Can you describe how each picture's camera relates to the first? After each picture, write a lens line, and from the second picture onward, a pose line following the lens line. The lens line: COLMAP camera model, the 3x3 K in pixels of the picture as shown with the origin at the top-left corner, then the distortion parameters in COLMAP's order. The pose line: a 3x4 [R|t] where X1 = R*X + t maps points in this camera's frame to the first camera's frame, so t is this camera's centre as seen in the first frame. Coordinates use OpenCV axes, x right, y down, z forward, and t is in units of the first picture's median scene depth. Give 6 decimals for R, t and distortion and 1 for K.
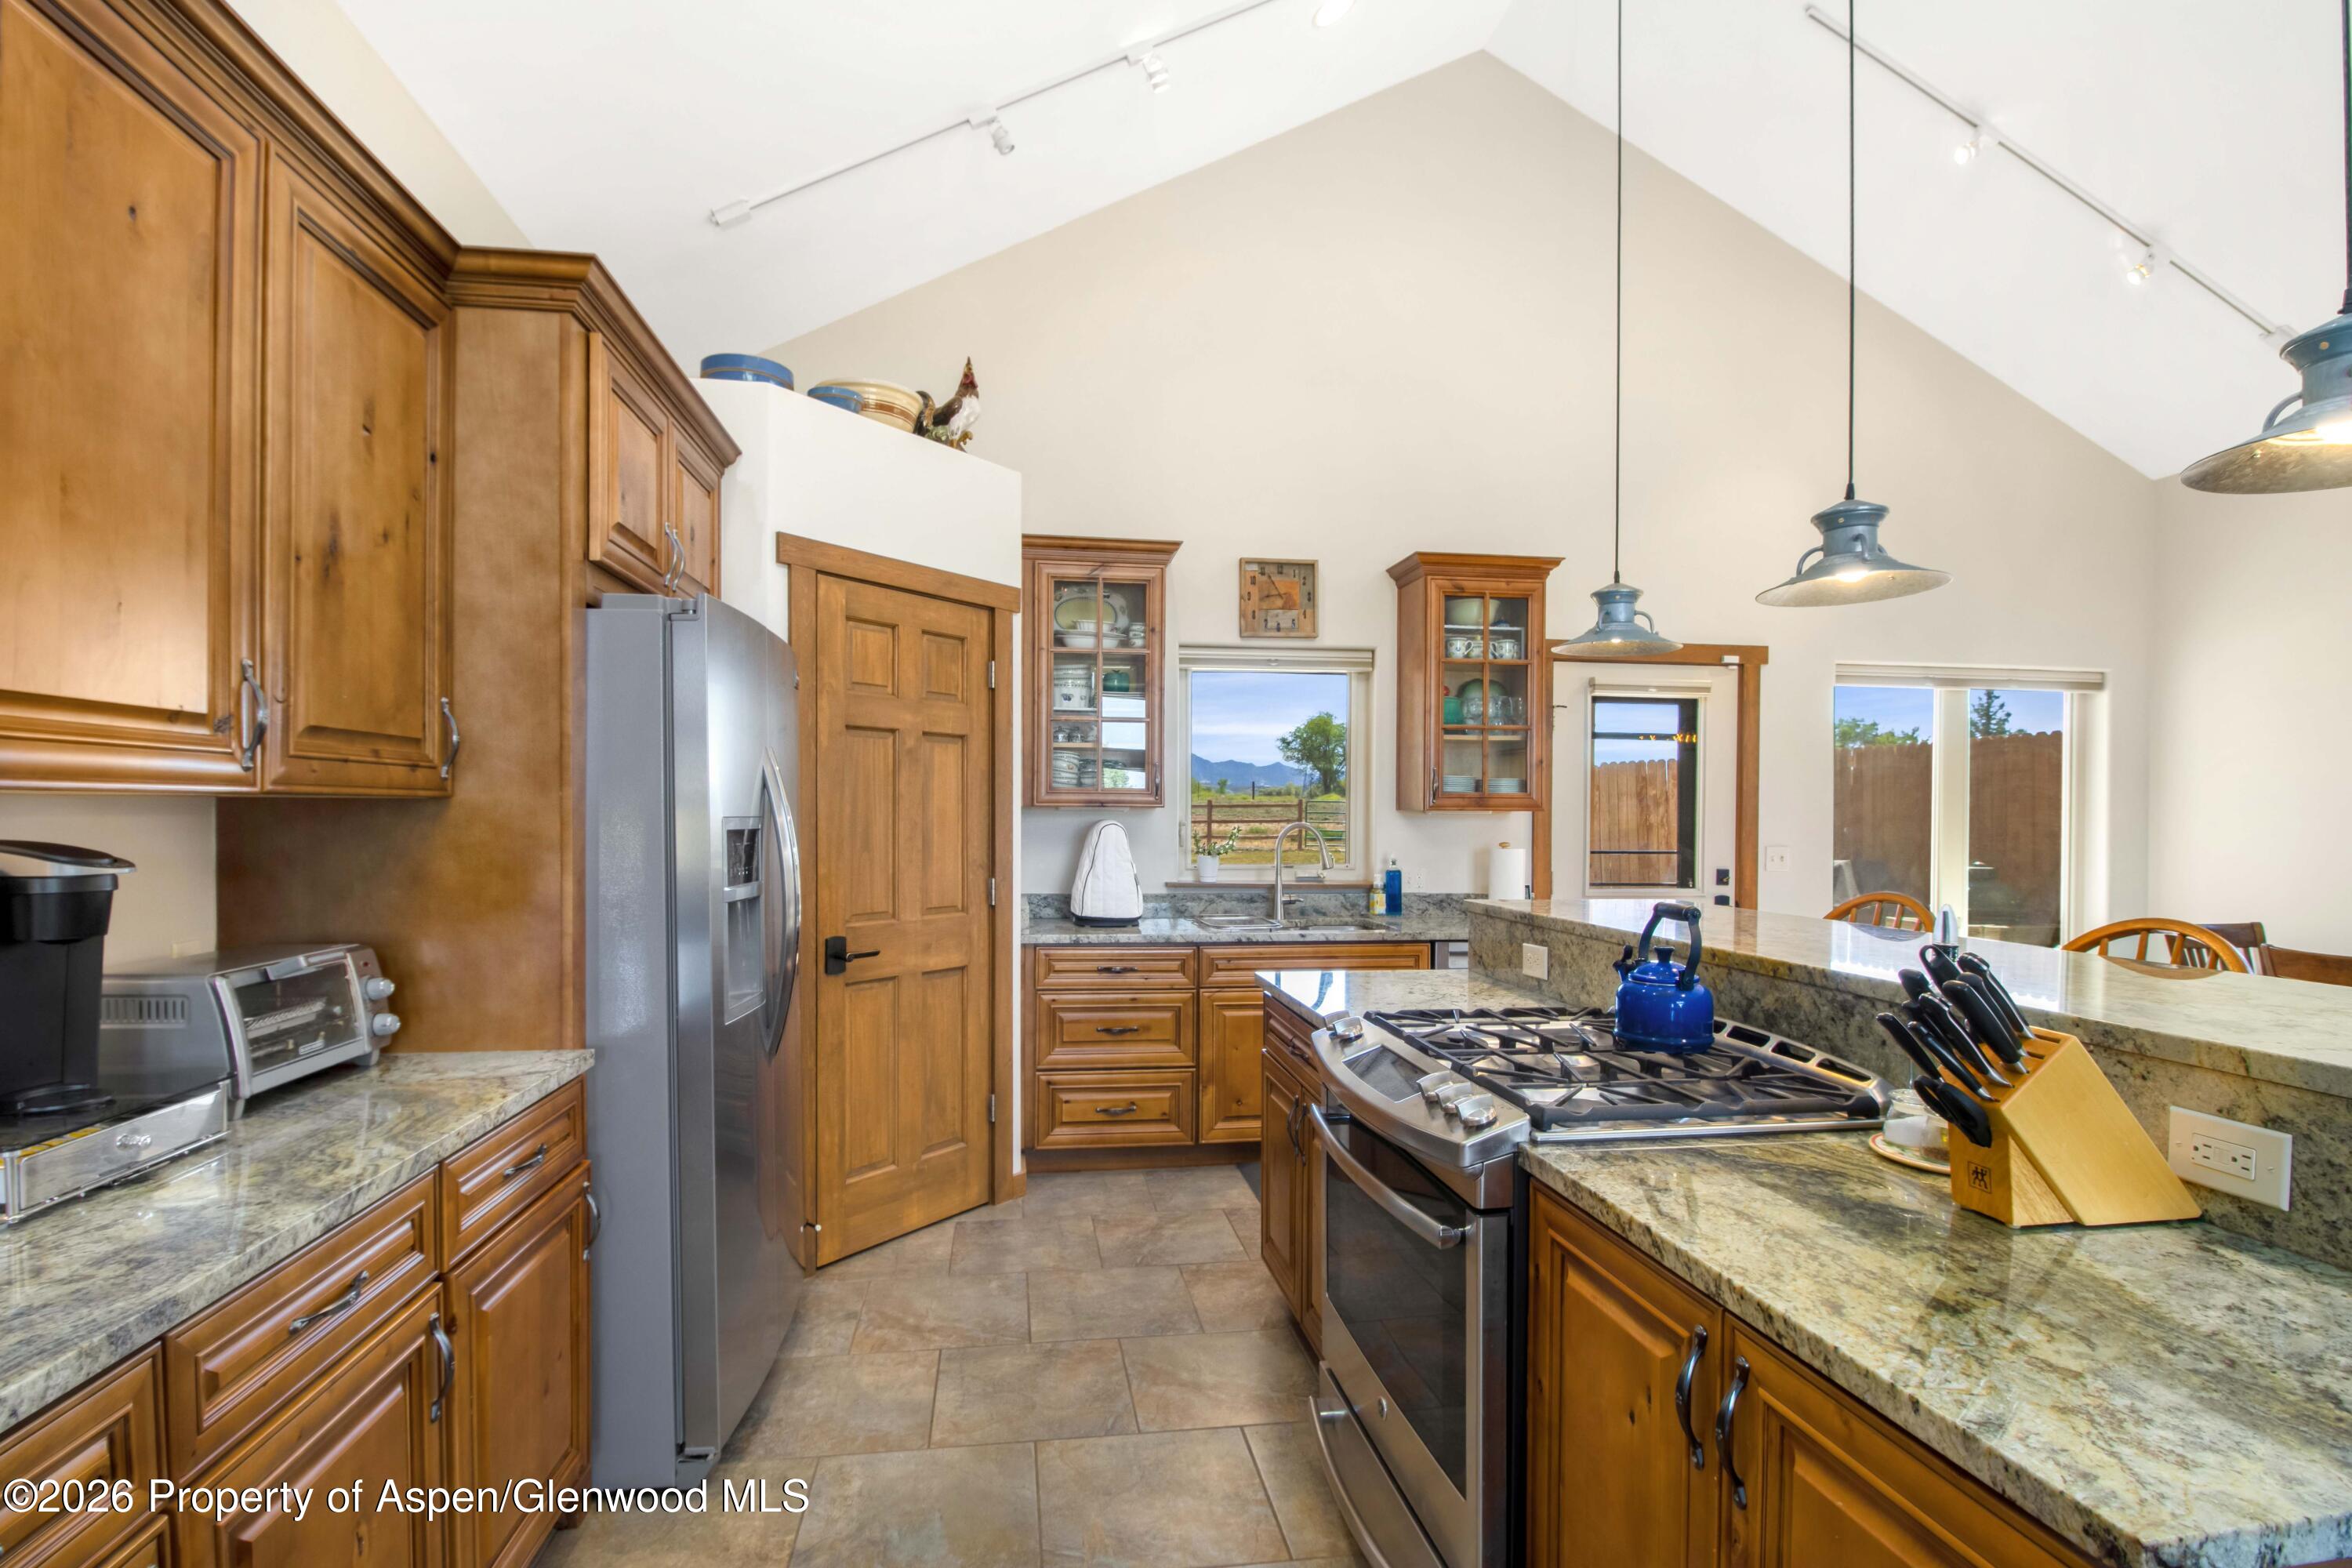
lens RADIAL K [[1114.1, 0, 1171.5], [0, 1114.1, 826.1], [0, 0, 1]] dist [-0.005390, -0.001060]
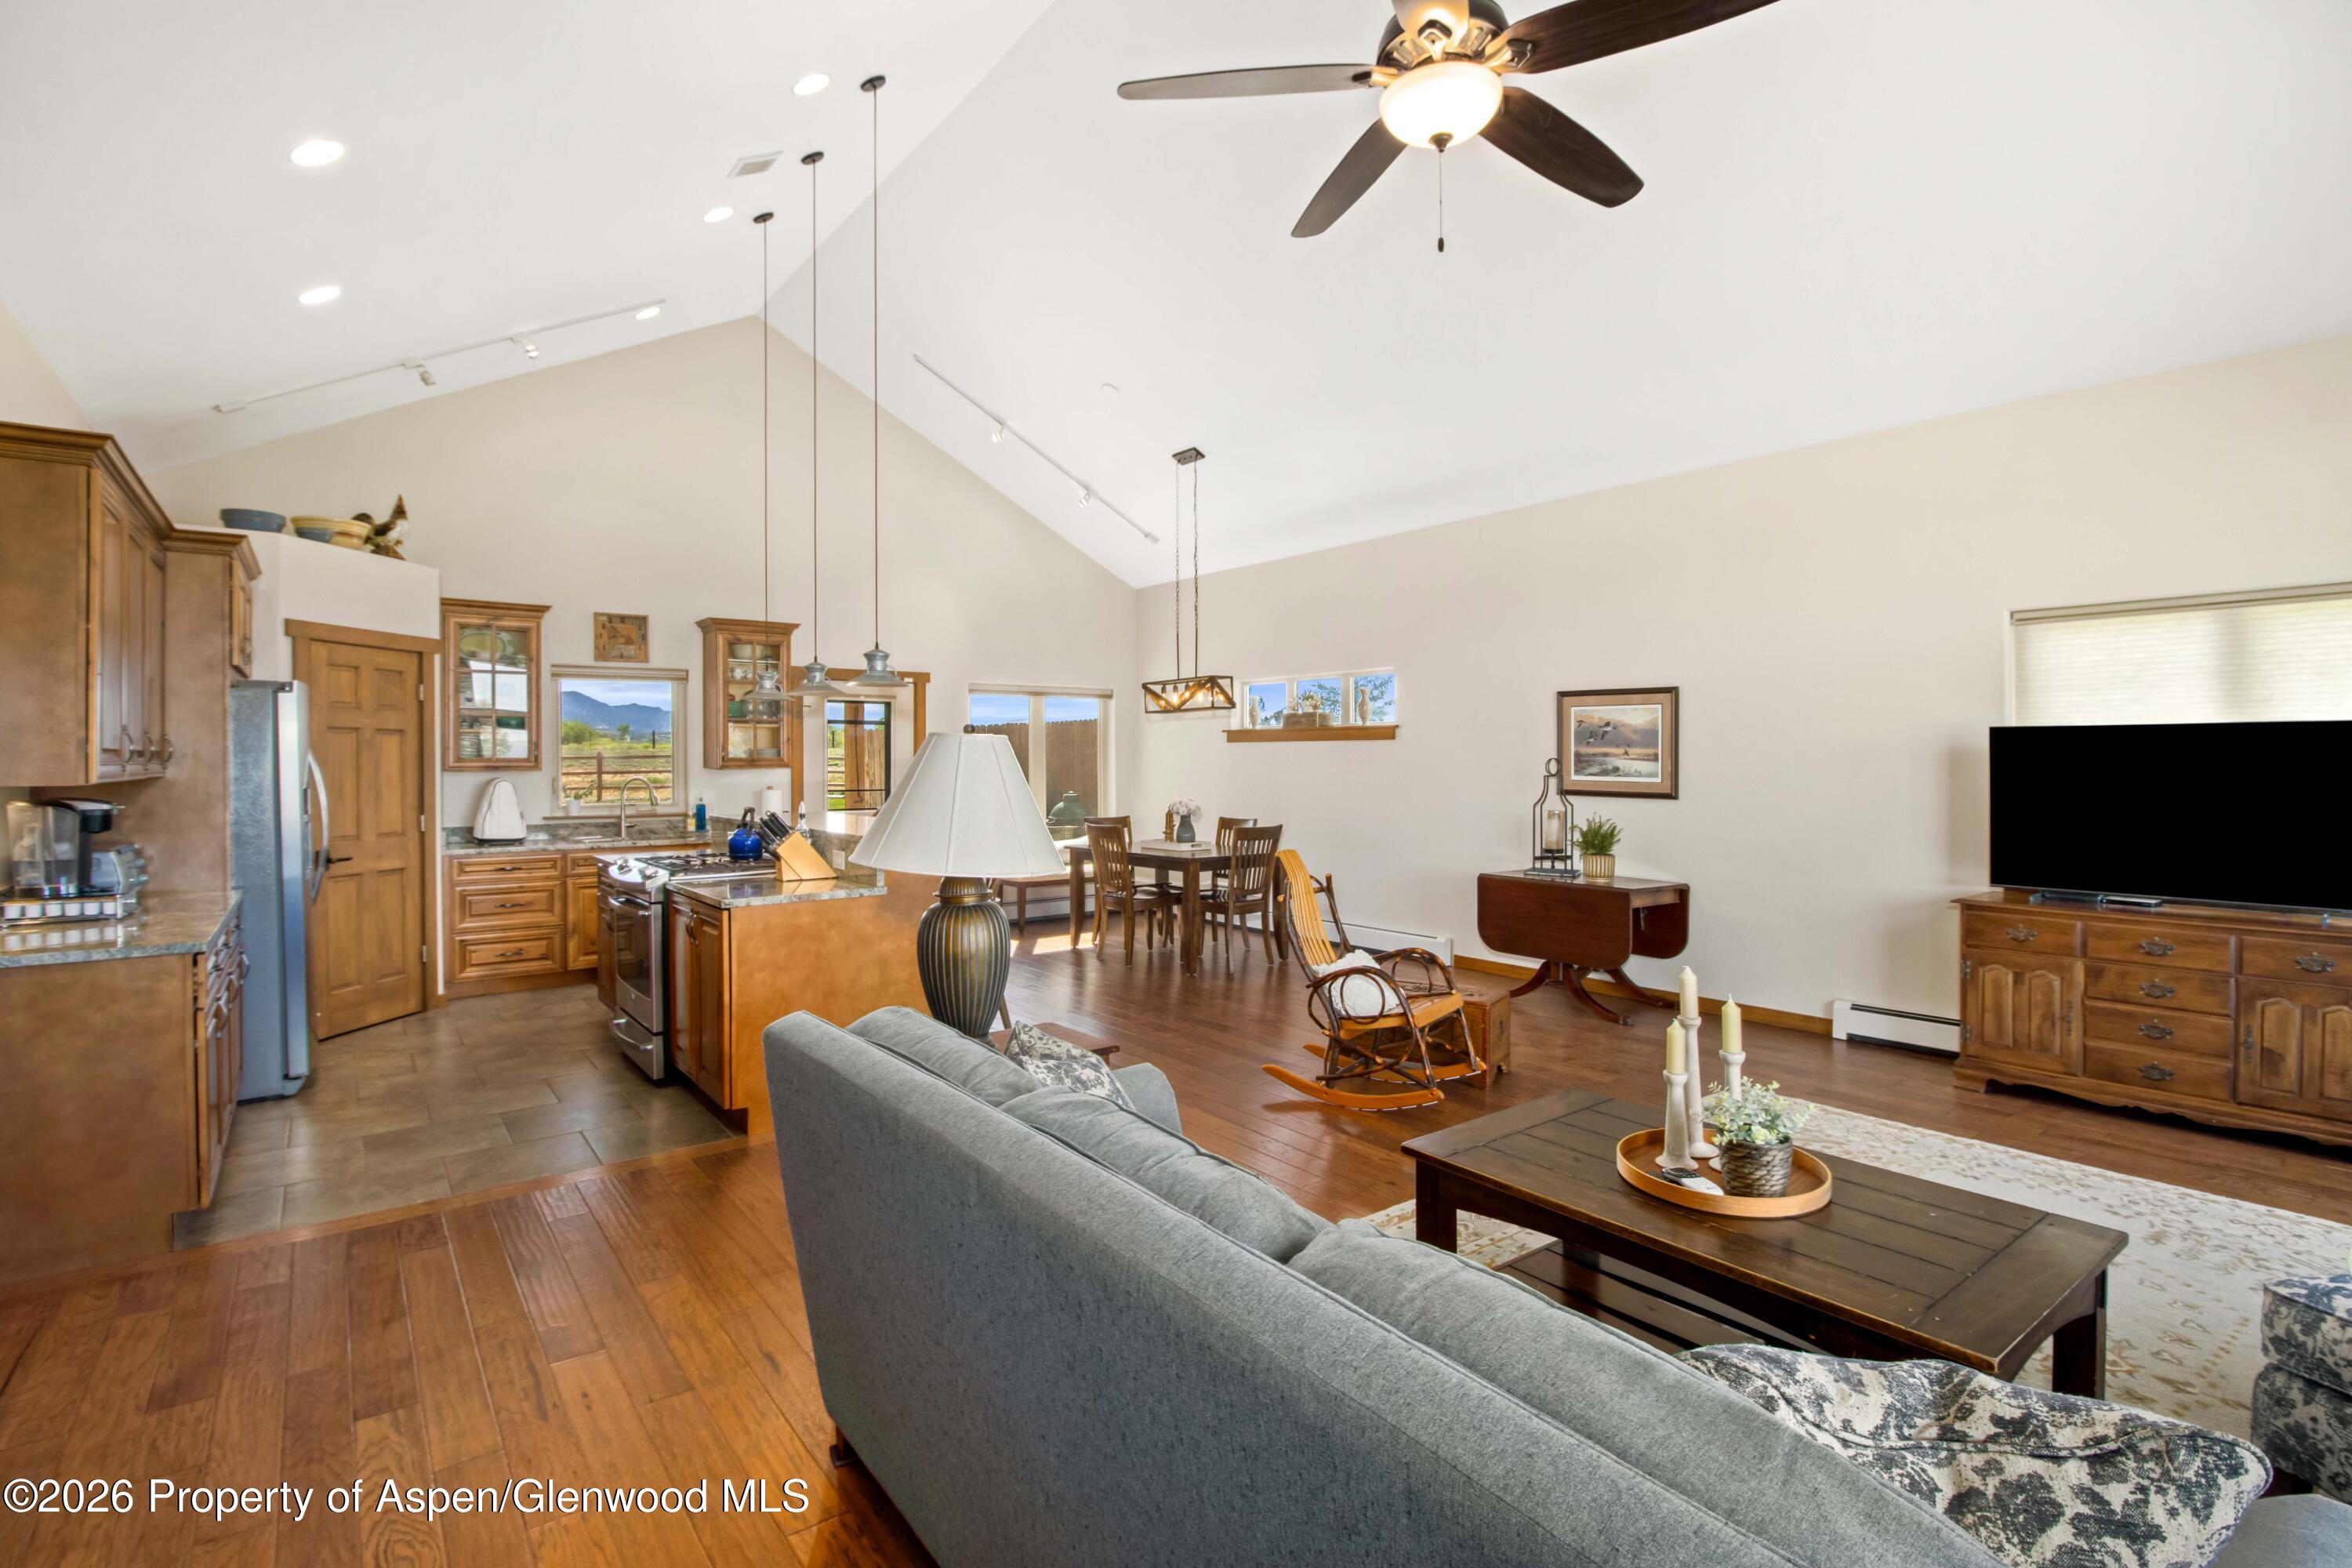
lens RADIAL K [[1114.1, 0, 1165.2], [0, 1114.1, 755.7], [0, 0, 1]] dist [-0.005390, -0.001060]
pose [[0.878433, -0.008539, 0.477789, 0.019438], [0.015325, 0.999829, -0.010308, -0.007261], [-0.477619, 0.016377, 0.878414, -0.905459]]
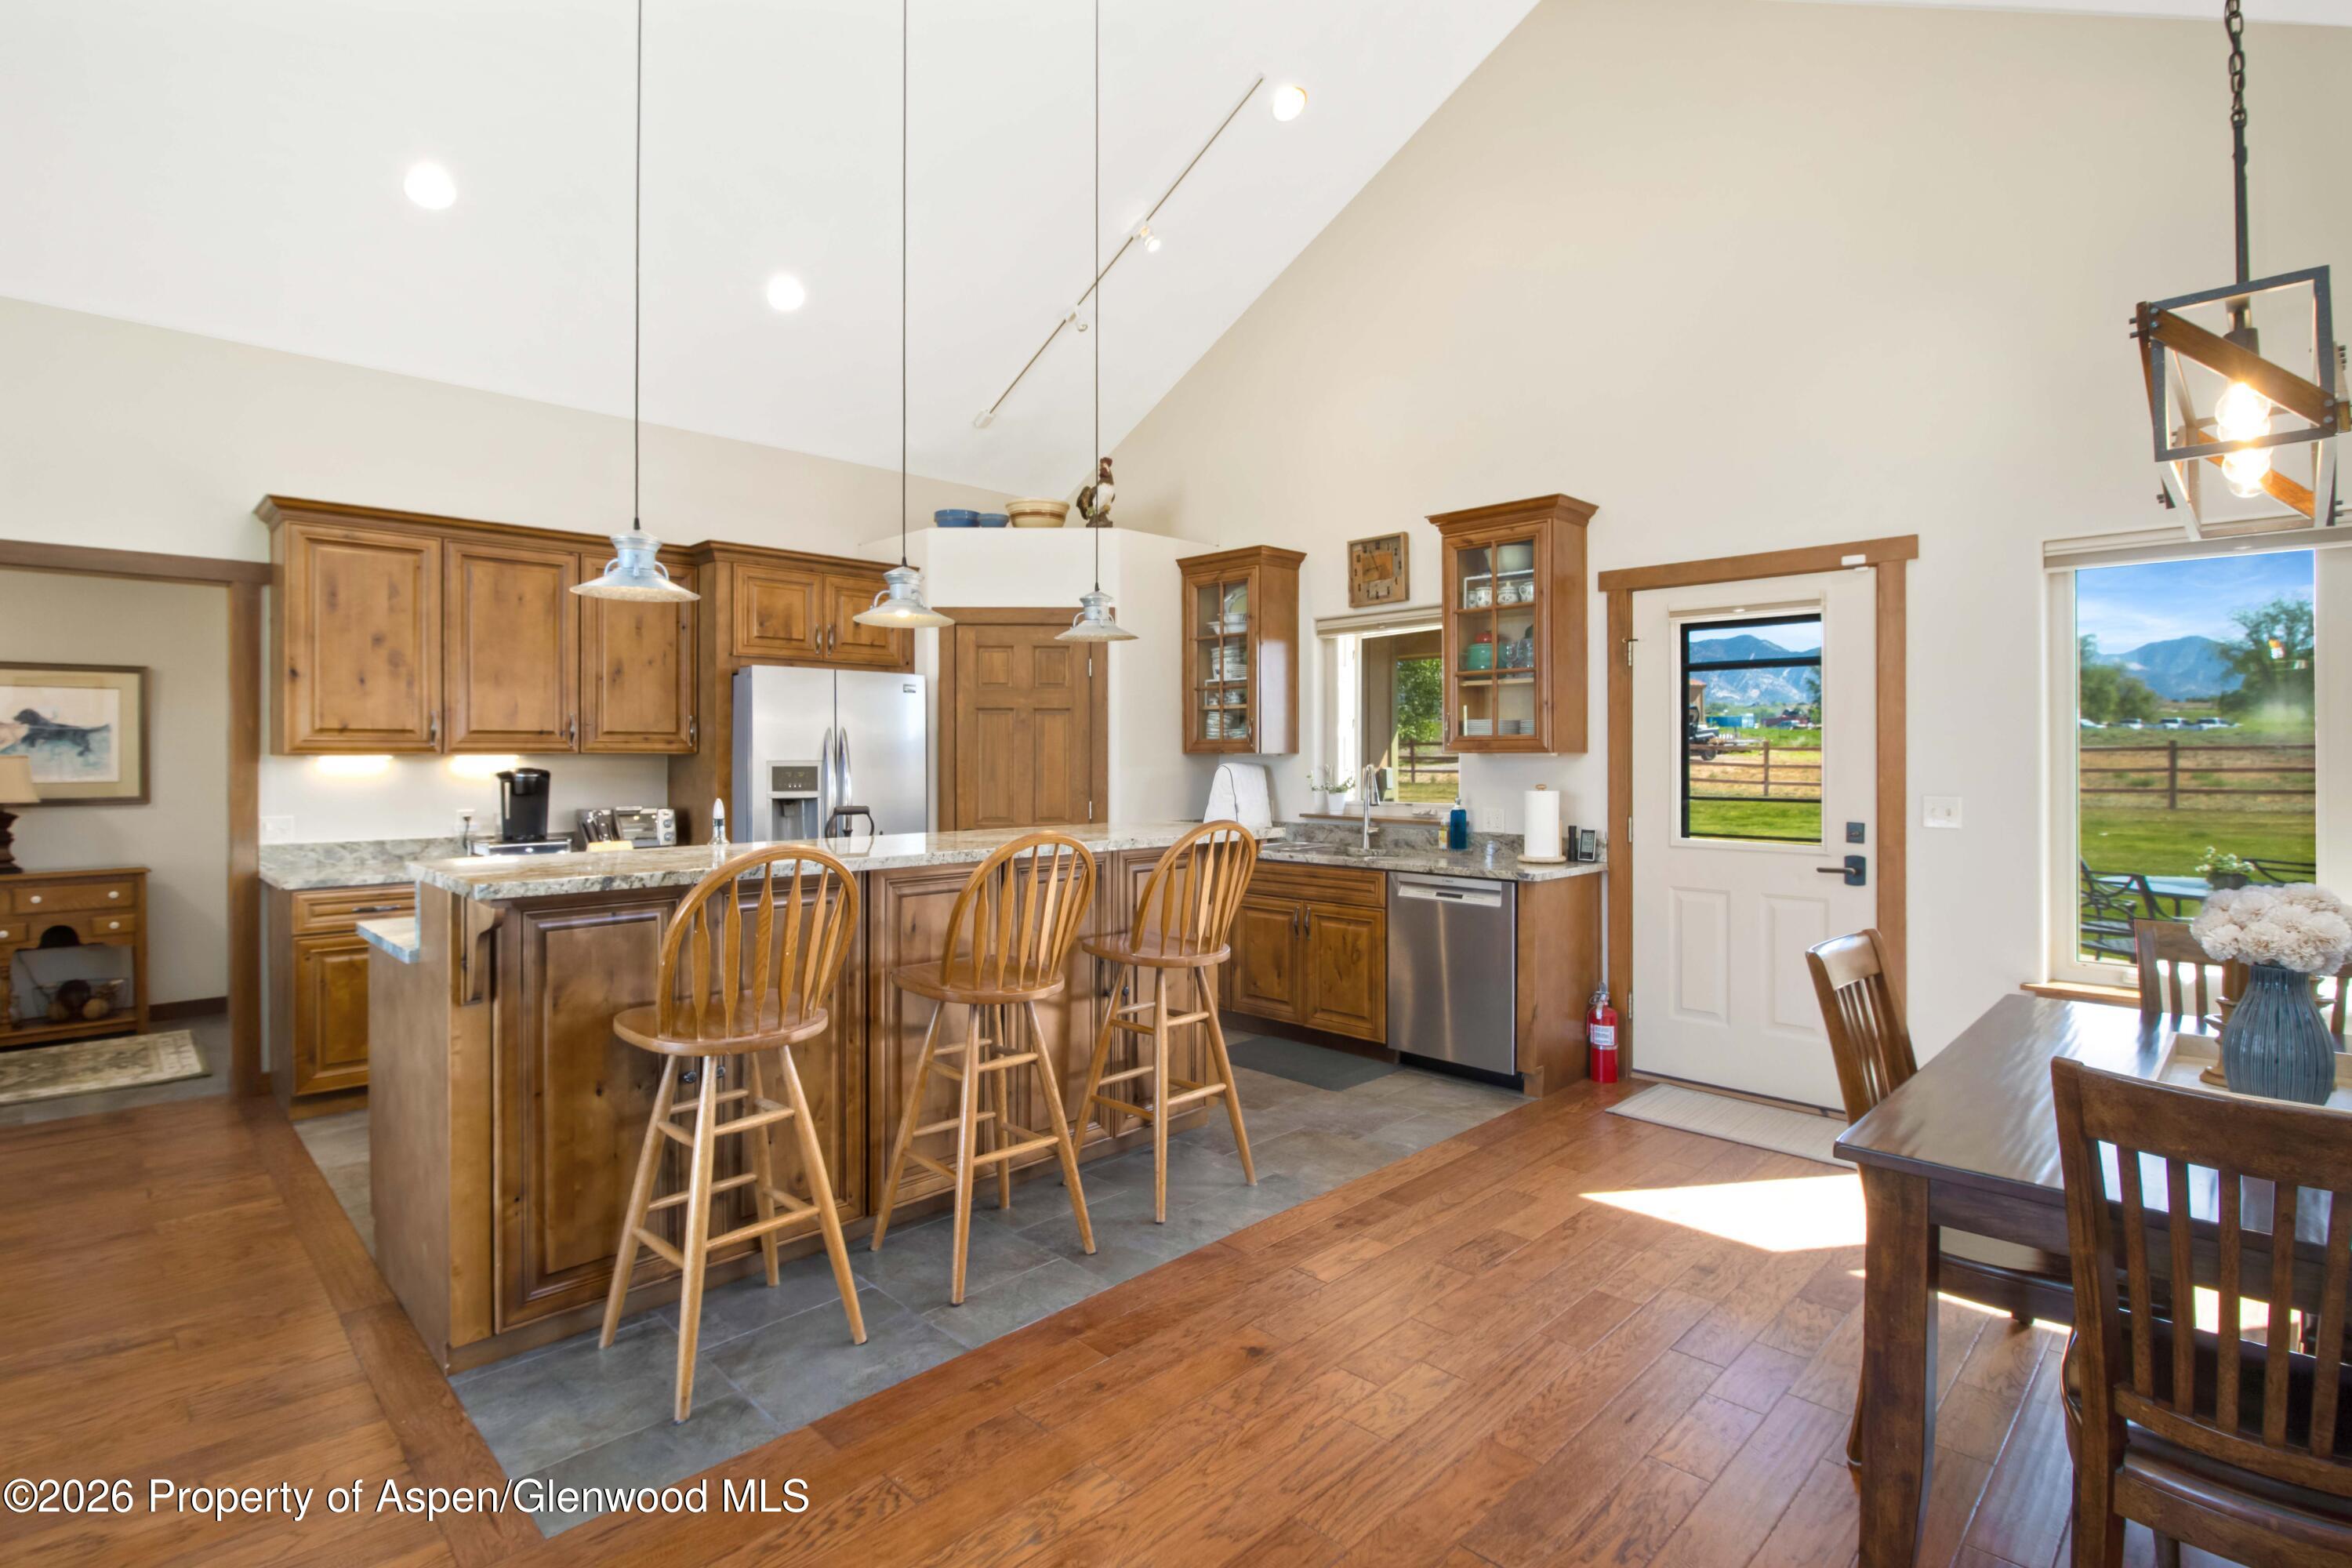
lens RADIAL K [[1114.1, 0, 1147.5], [0, 1114.1, 756.4], [0, 0, 1]] dist [-0.005390, -0.001060]
pose [[0.592916, -0.008282, -0.805221, 1.026696], [-0.005550, 0.999881, -0.014371, 0.006731], [0.805245, 0.012990, 0.592800, 0.147560]]
